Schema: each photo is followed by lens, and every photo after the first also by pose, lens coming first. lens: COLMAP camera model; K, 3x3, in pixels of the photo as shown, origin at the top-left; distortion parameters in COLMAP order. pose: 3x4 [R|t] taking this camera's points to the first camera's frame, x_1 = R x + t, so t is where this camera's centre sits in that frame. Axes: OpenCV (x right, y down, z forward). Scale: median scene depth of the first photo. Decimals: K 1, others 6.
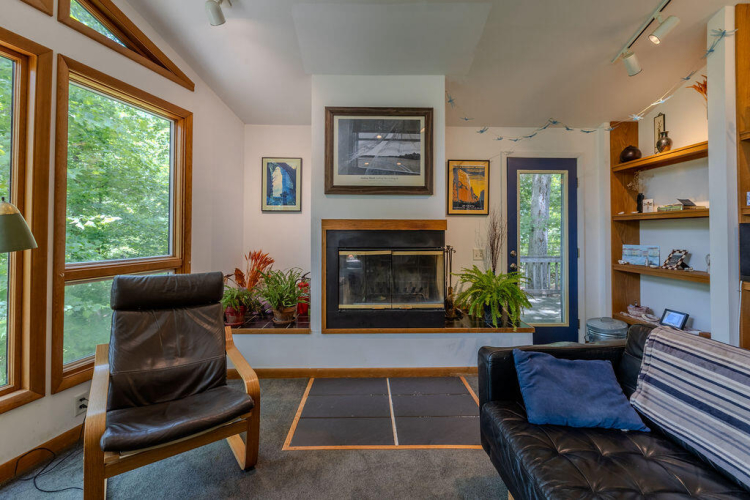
lens RADIAL K [[346.0, 0, 374.8], [0, 346.0, 226.9], [0, 0, 1]] dist [-0.000284, -0.000272]
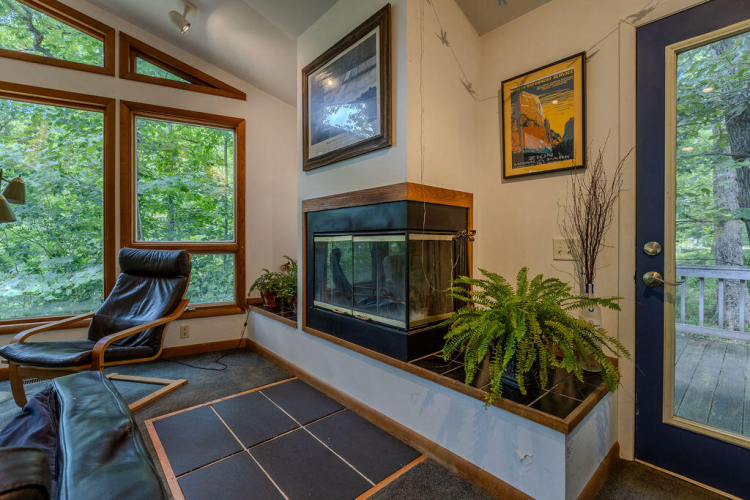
lens RADIAL K [[337.9, 0, 375.5], [0, 337.9, 242.9], [0, 0, 1]] dist [0.001239, 0.000234]
pose [[0.650915, 0.002974, -0.759145, 0.613485], [0.012912, 0.999804, 0.014989, 0.074060], [0.759041, -0.019559, 0.650749, 0.579064]]
